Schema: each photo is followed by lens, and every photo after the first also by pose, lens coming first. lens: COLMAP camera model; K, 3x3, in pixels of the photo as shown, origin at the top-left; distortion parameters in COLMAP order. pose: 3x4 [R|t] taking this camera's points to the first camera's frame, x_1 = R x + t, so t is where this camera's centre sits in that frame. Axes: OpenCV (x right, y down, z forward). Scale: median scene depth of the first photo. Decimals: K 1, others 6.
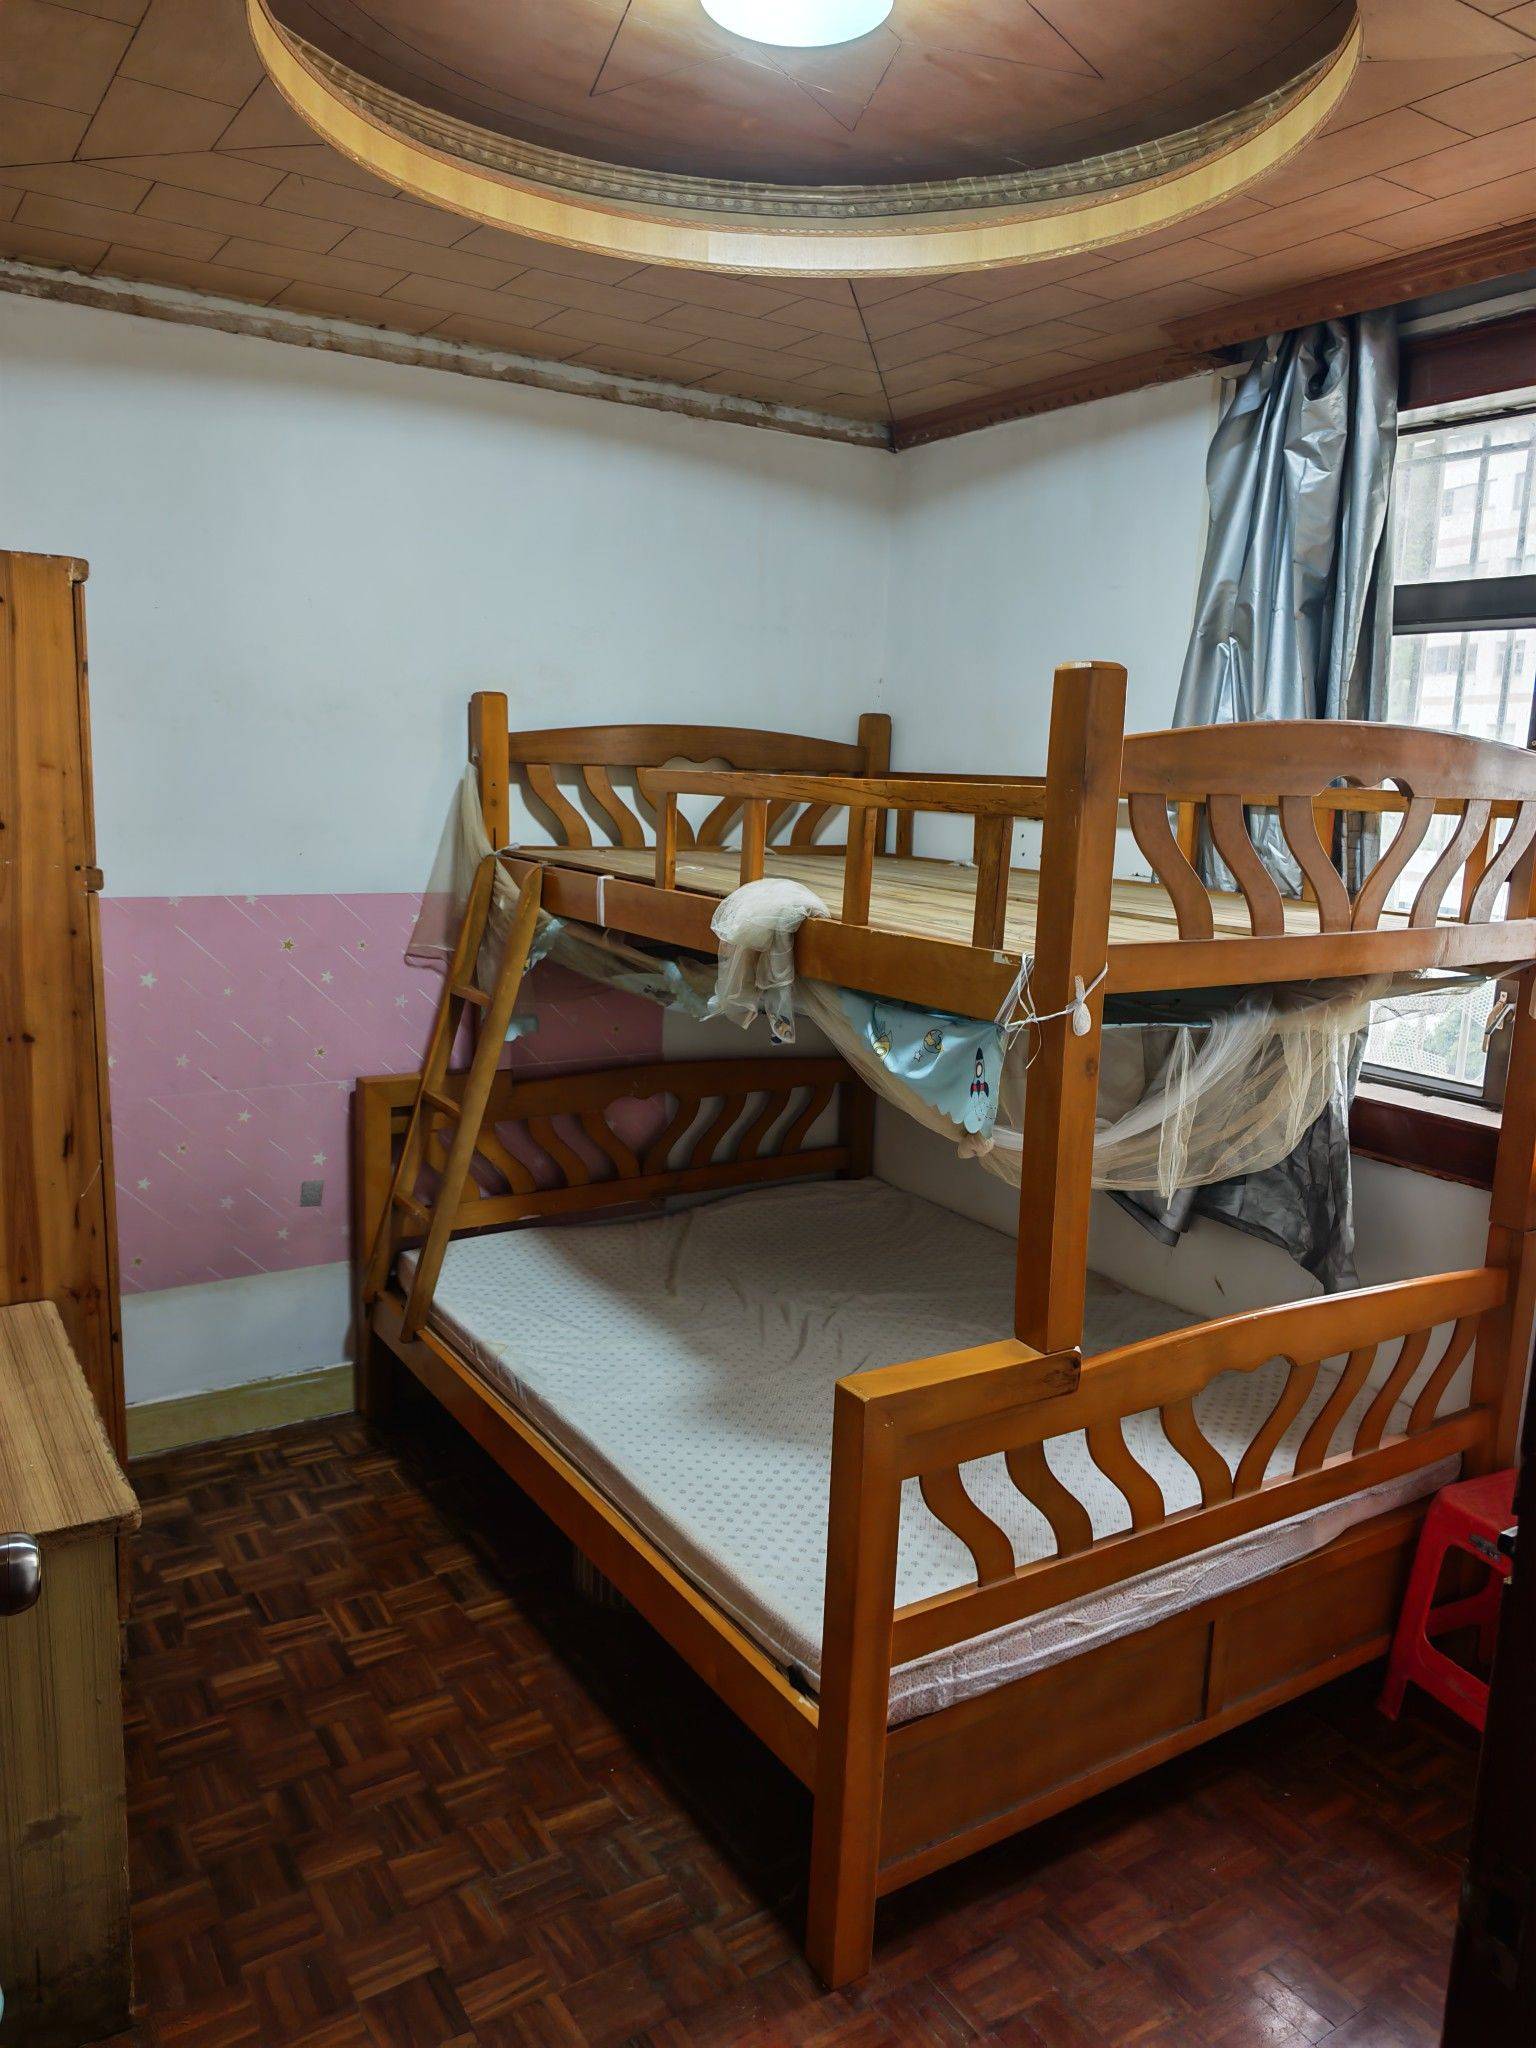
lens RADIAL K [[1463.6, 0, 762.7], [0, 1463.6, 1021.2], [0, 0, 1]] dist [-0.012848, -0.007632]
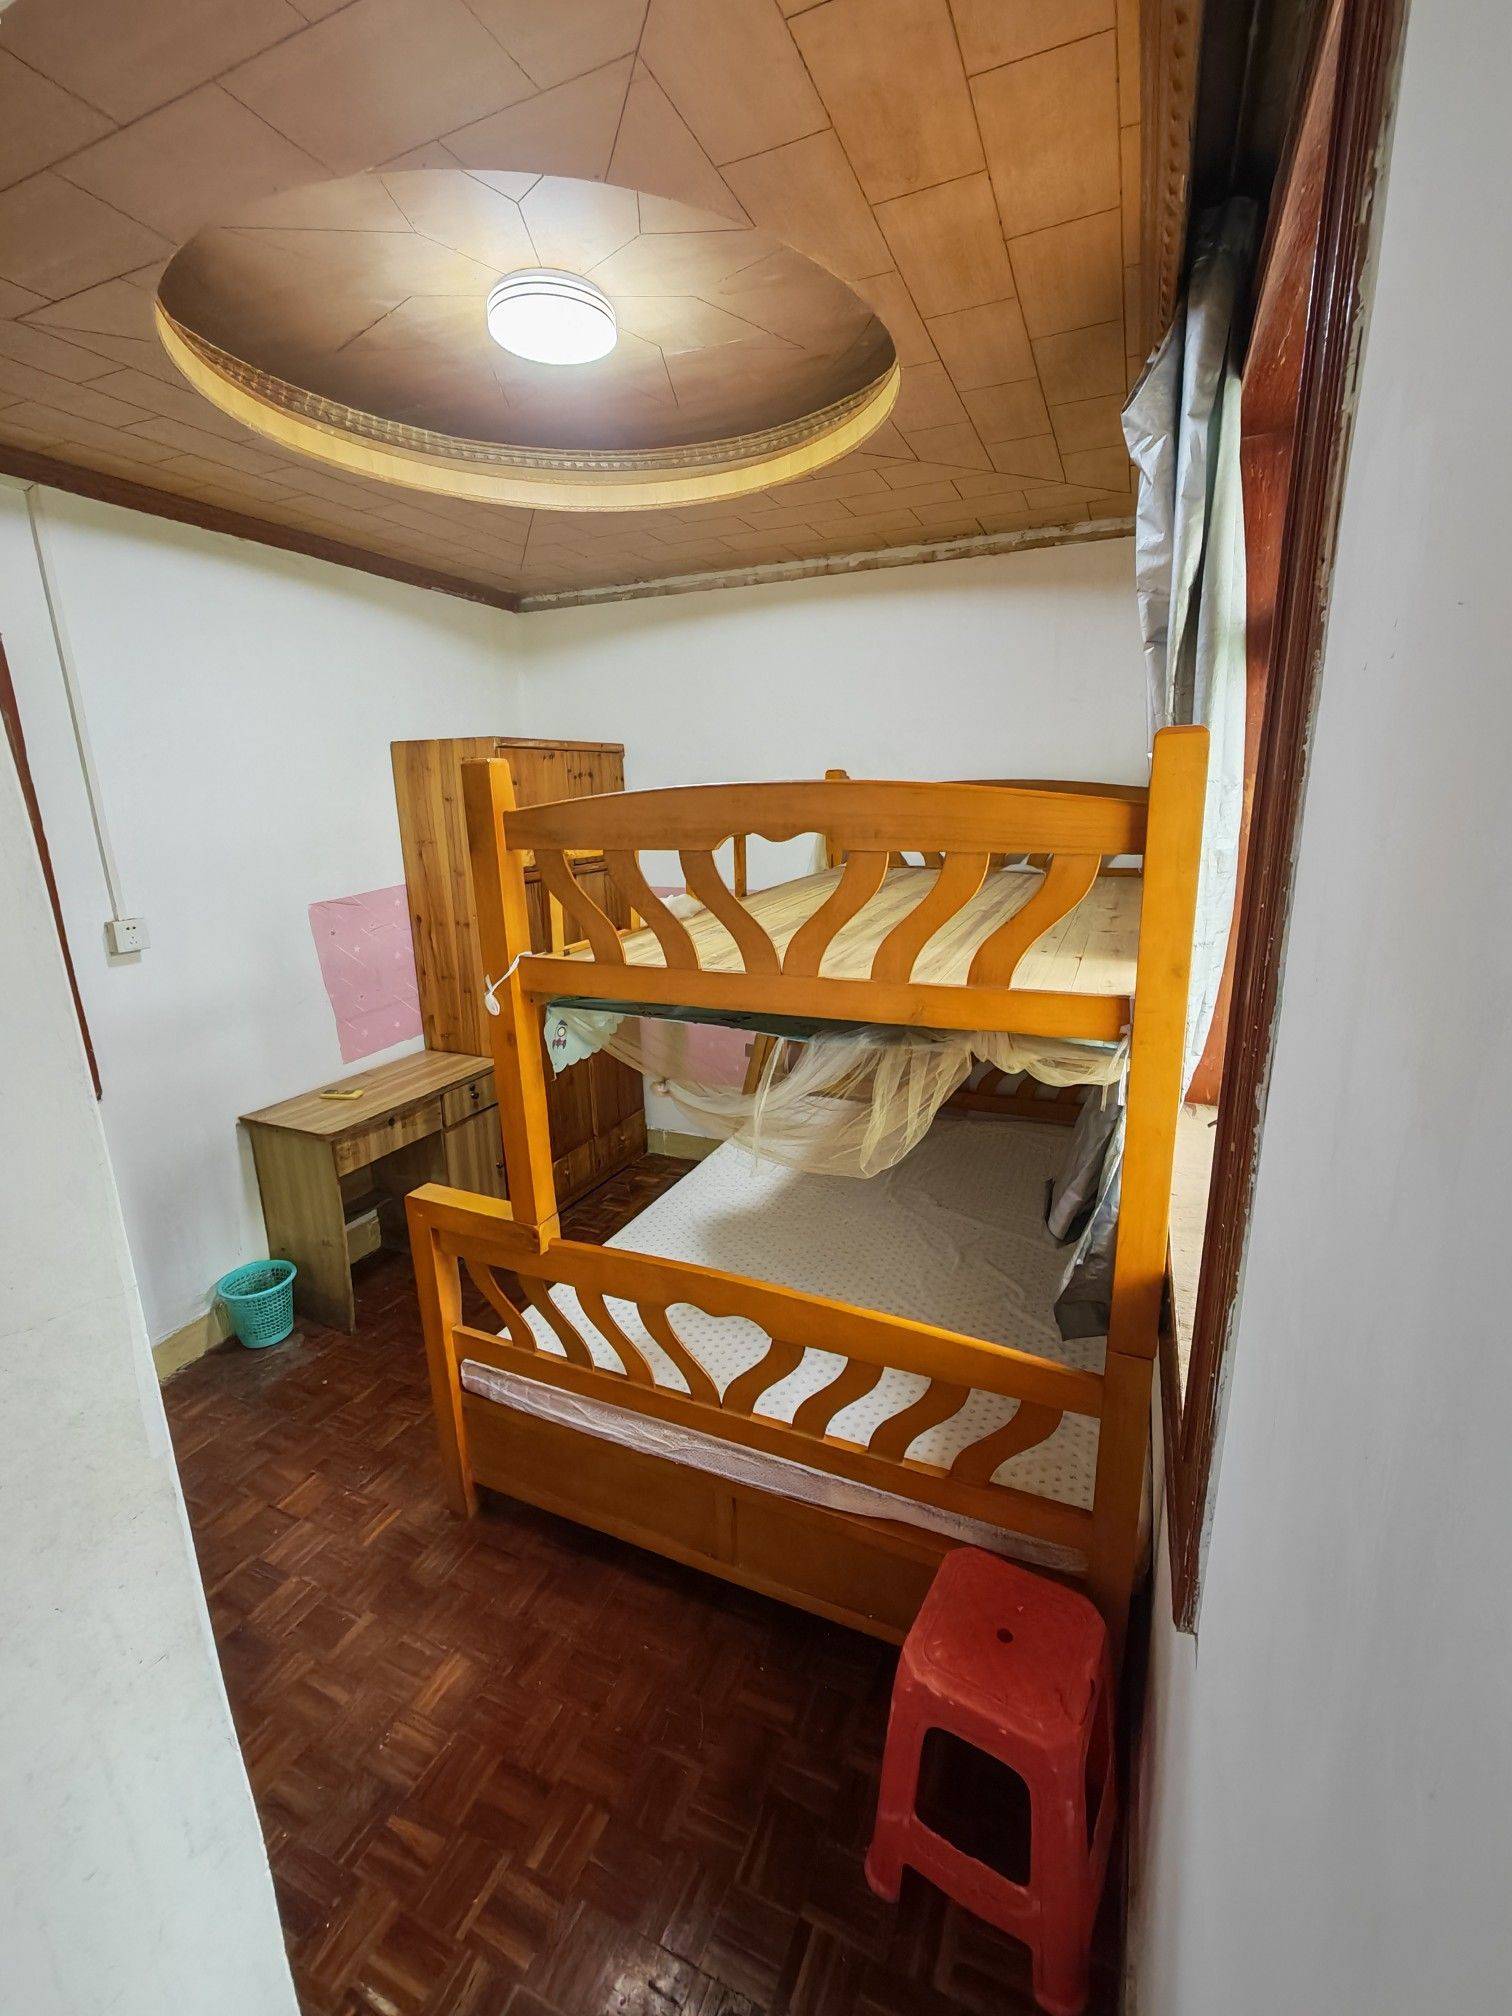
lens RADIAL K [[858.0, 0, 750.1], [0, 858.0, 1009.5], [0, 0, 1]] dist [0.001882, 0.000112]
pose [[0.549562, 0.157653, -0.820443, 0.693515], [-0.104756, 0.987287, 0.119544, -0.083047], [0.828859, 0.020249, 0.559091, 0.463200]]
